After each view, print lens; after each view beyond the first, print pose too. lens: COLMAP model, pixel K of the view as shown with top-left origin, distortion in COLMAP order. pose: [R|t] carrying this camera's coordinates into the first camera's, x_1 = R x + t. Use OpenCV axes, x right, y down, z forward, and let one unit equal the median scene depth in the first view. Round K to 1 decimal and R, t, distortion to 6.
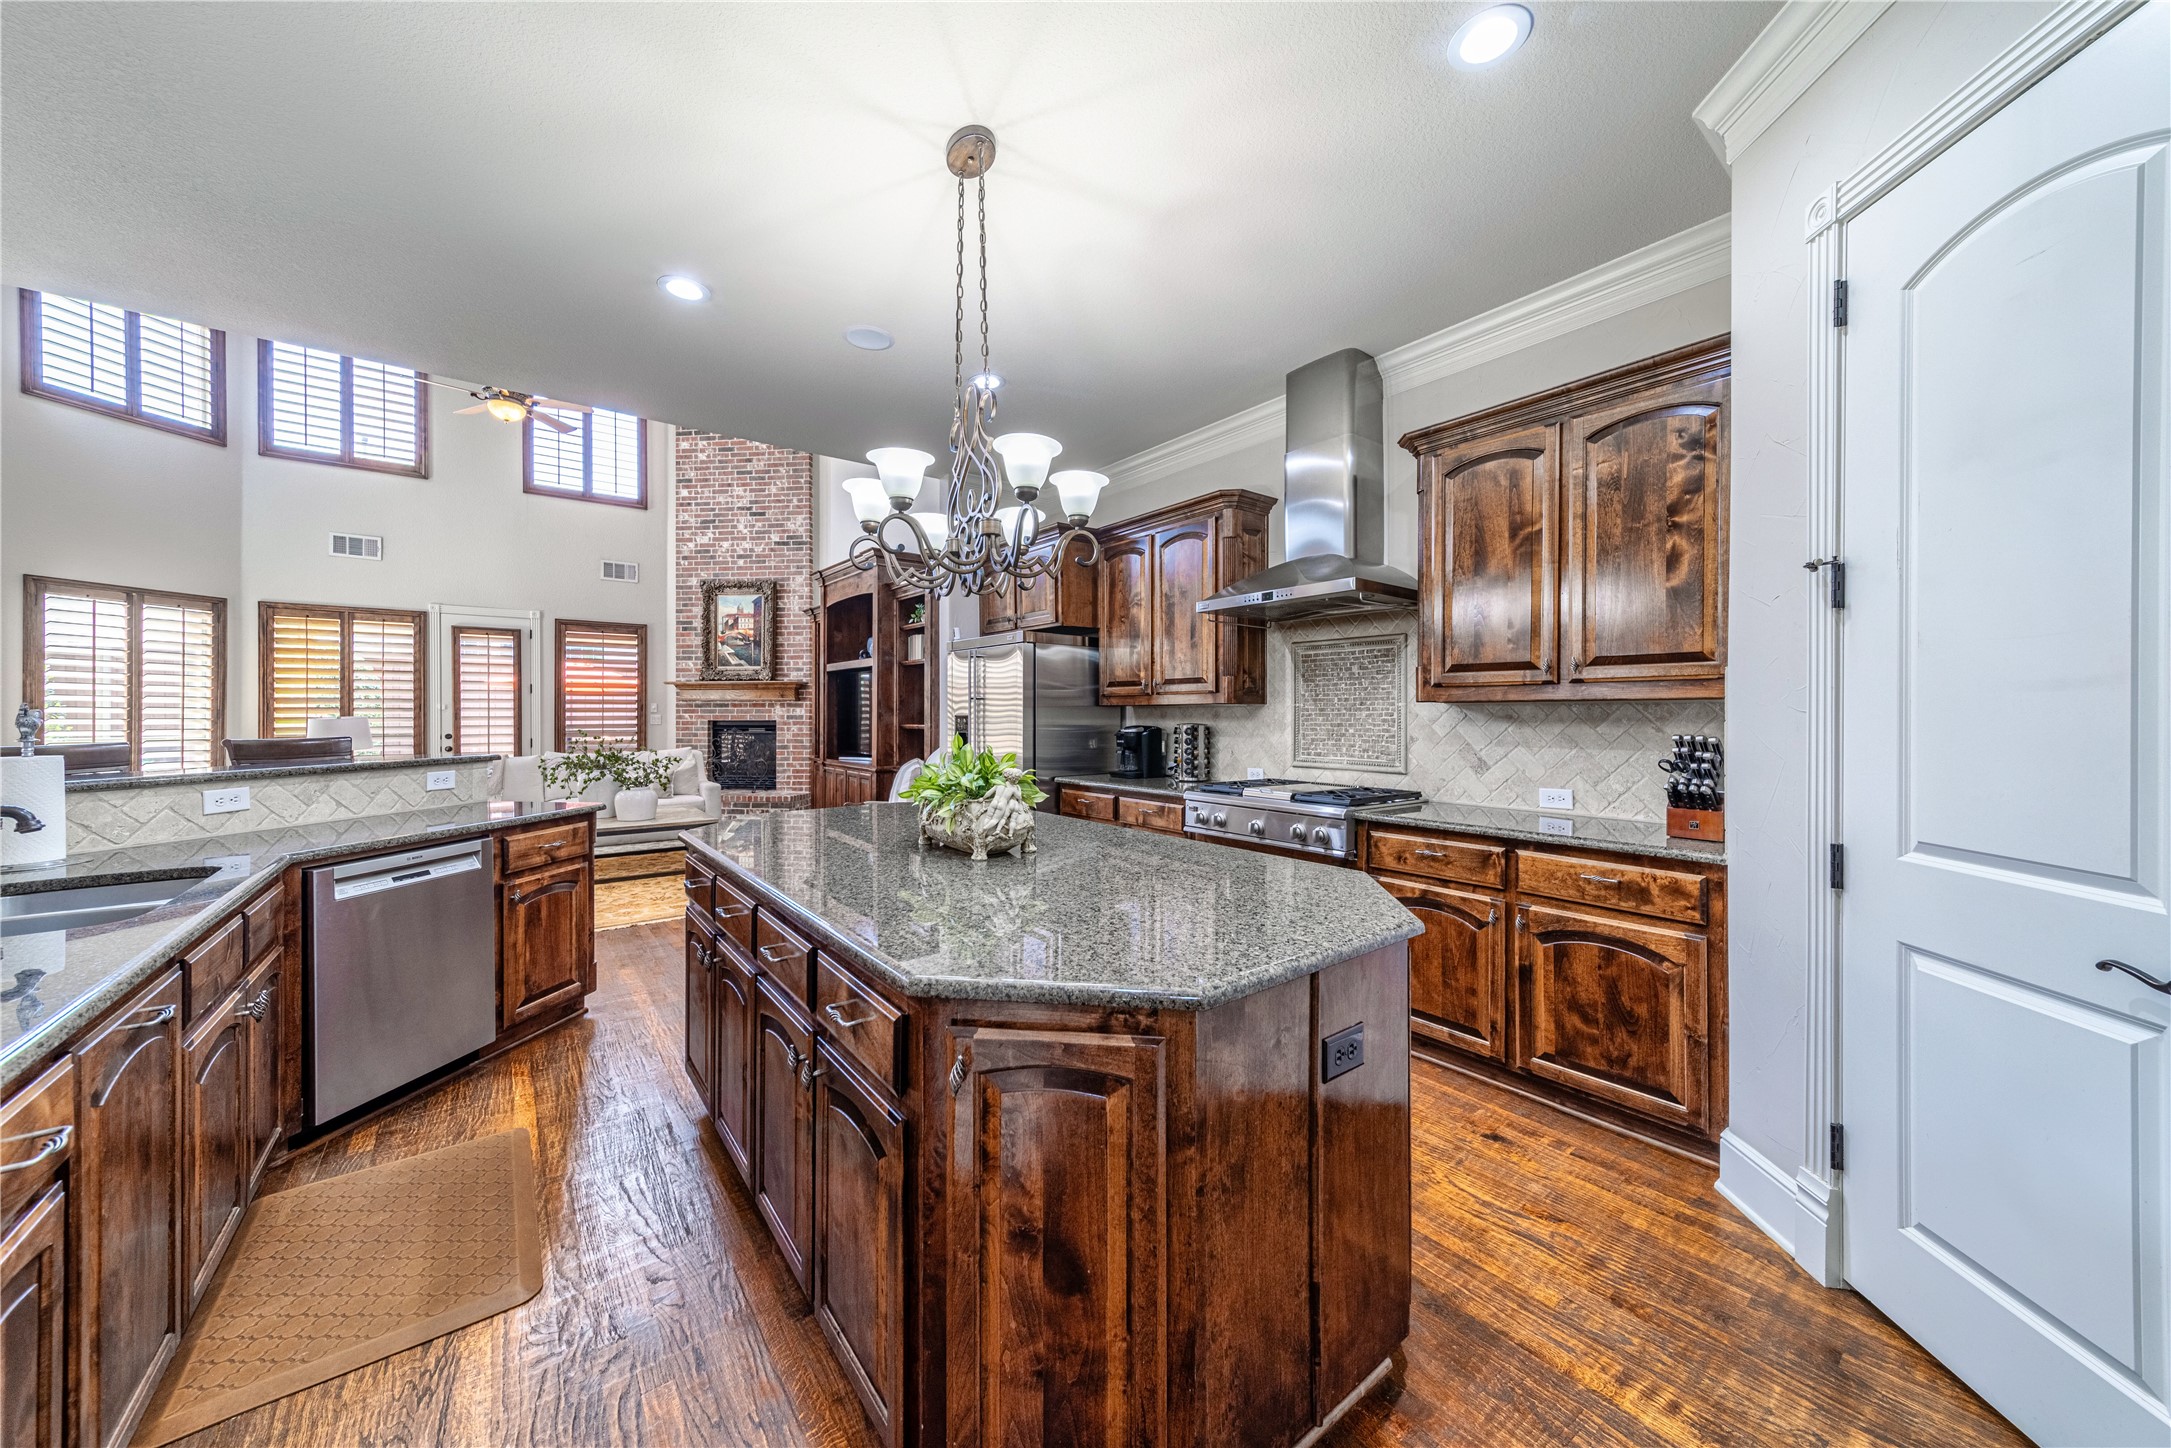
lens RADIAL K [[757.7, 0, 1075.9], [0, 757.7, 714.6], [0, 0, 1]] dist [0.007764, -0.000546]
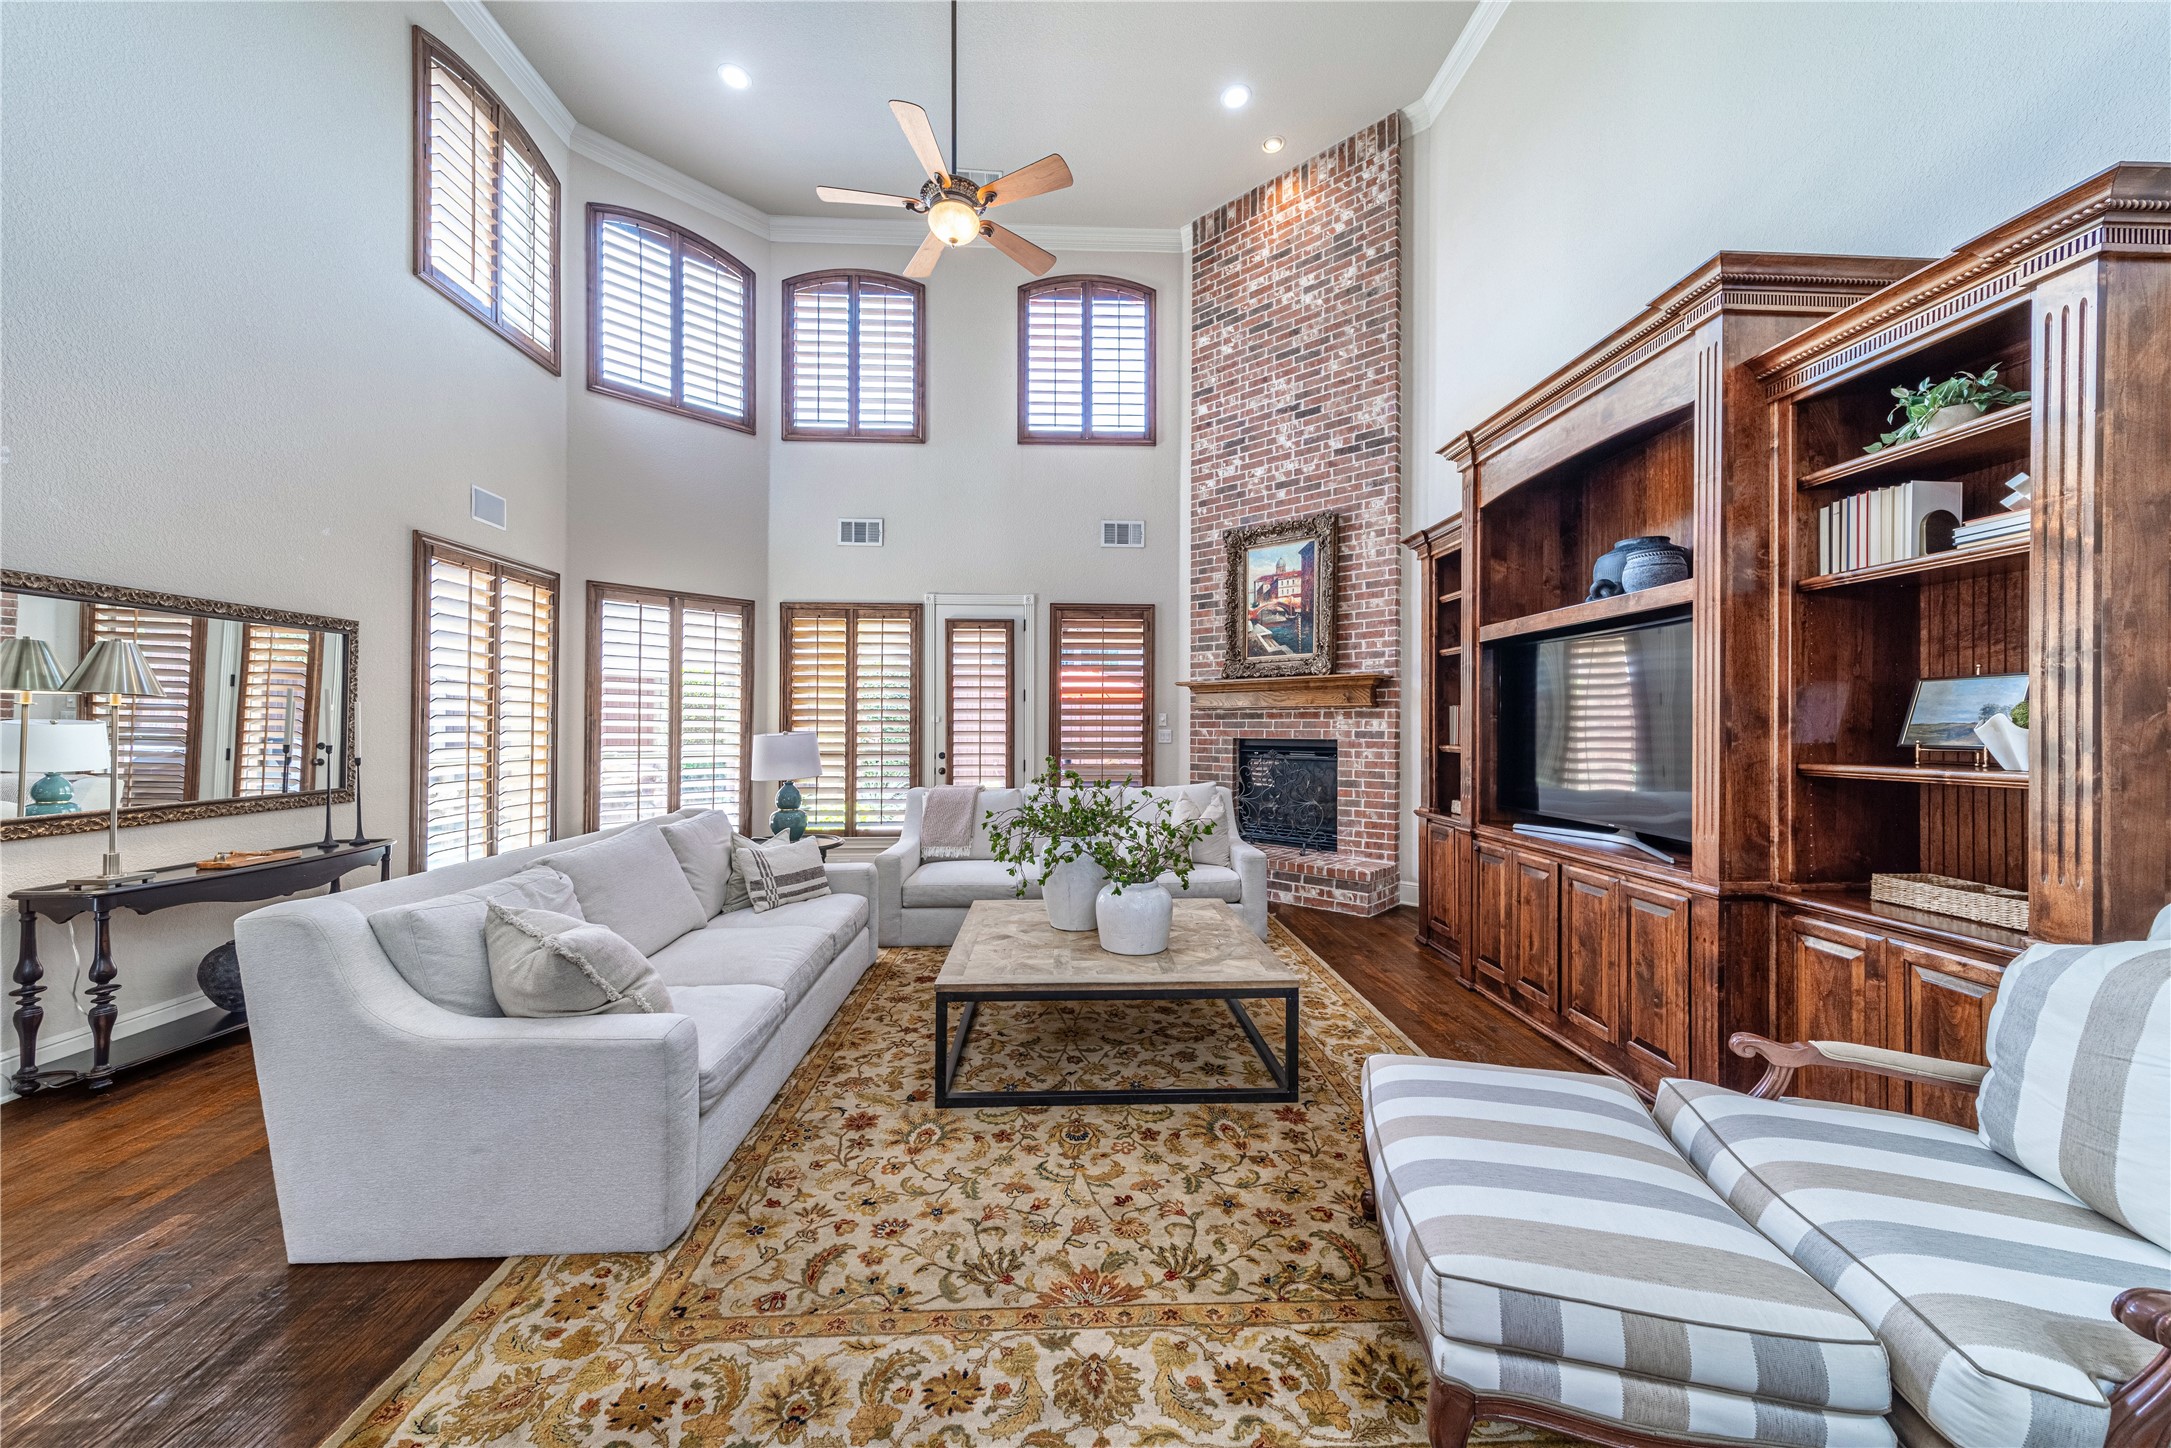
lens RADIAL K [[757.7, 0, 1089.5], [0, 757.7, 724.7], [0, 0, 1]] dist [0.007764, -0.000546]
pose [[0.824562, 0.000932, -0.565771, -0.215096], [-0.002826, 0.999993, -0.002471, -0.002443], [0.565765, 0.003637, 0.824559, 0.383240]]
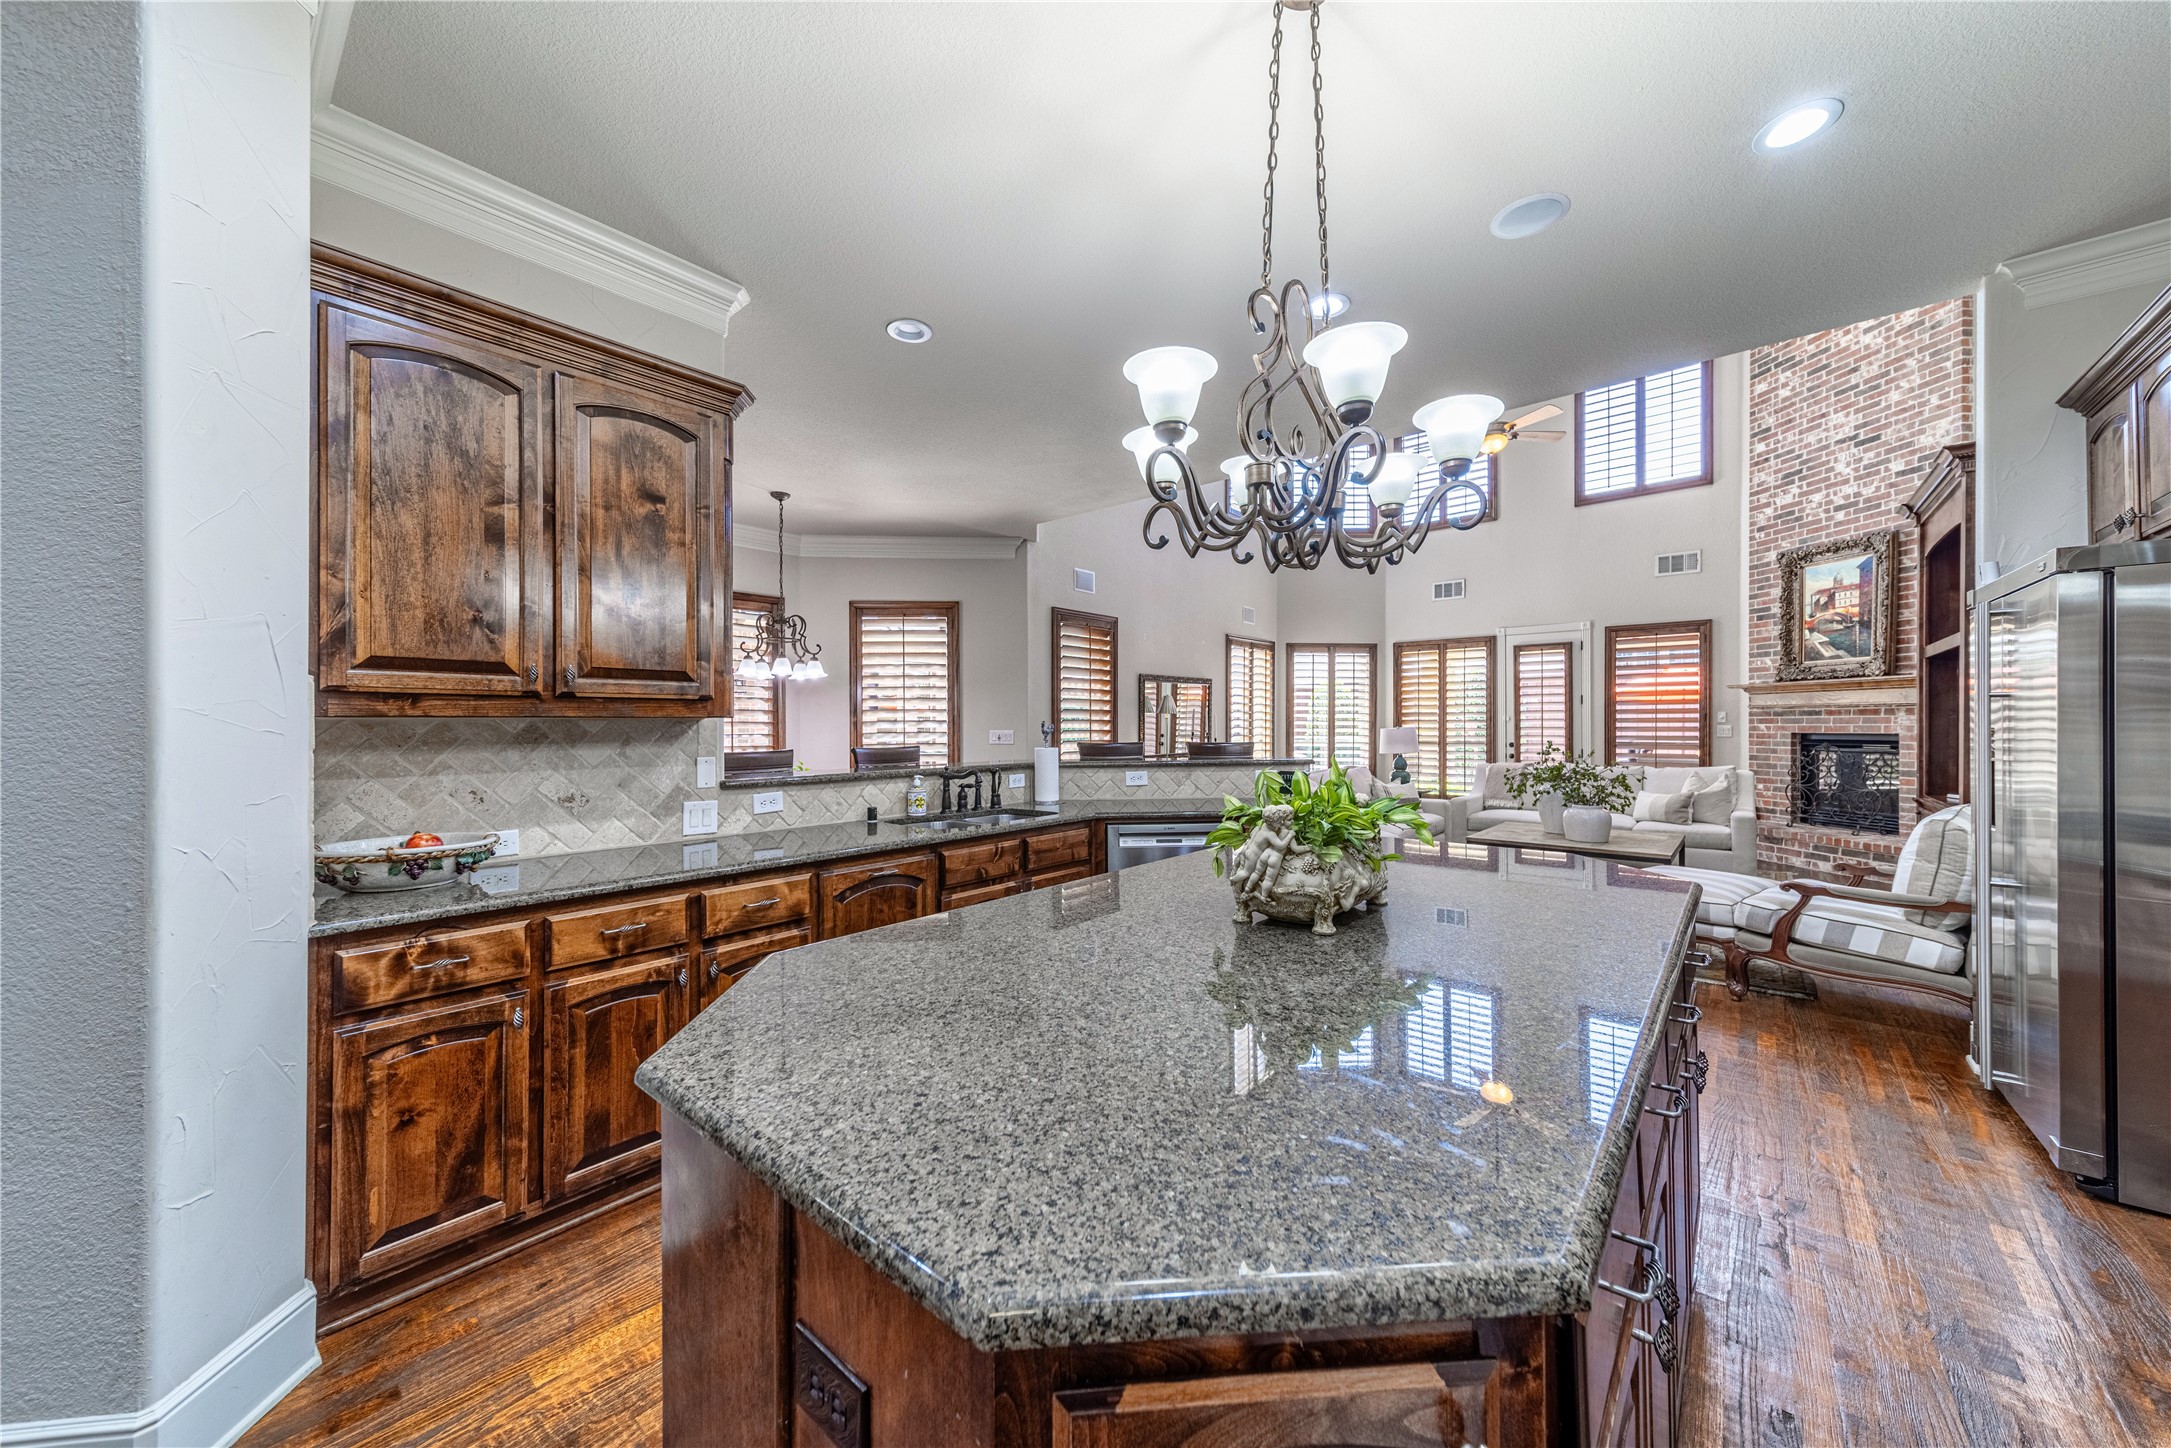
lens RADIAL K [[757.7, 0, 1091.6], [0, 757.7, 722.6], [0, 0, 1]] dist [0.007764, -0.000546]
pose [[0.206389, -0.002760, -0.978466, 0.127489], [0.001175, 0.999996, -0.002573, -0.001534], [0.978469, -0.000619, 0.206391, 0.150672]]
